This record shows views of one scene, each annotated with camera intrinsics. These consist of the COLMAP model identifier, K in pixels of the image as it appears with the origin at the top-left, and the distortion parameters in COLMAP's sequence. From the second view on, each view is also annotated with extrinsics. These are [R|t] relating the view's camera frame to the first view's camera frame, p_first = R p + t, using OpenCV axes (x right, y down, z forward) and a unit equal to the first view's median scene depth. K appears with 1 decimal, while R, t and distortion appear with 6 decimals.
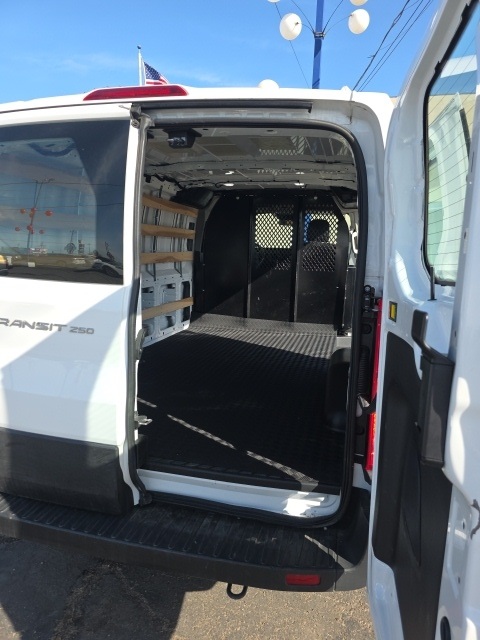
lens RADIAL K [[408.8, 0, 241.7], [0, 408.8, 325.3], [0, 0, 1]] dist [0.002674, -0.000985]
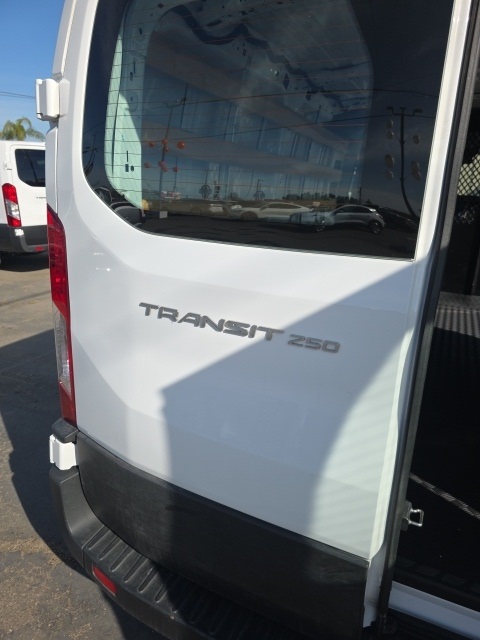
lens RADIAL K [[408.8, 0, 241.7], [0, 408.8, 325.3], [0, 0, 1]] dist [0.002674, -0.000985]
pose [[0.978915, 0.067713, -0.192716, -0.368739], [-0.044207, 0.991327, 0.123761, -0.070410], [0.199425, -0.112632, 0.973419, 0.452268]]
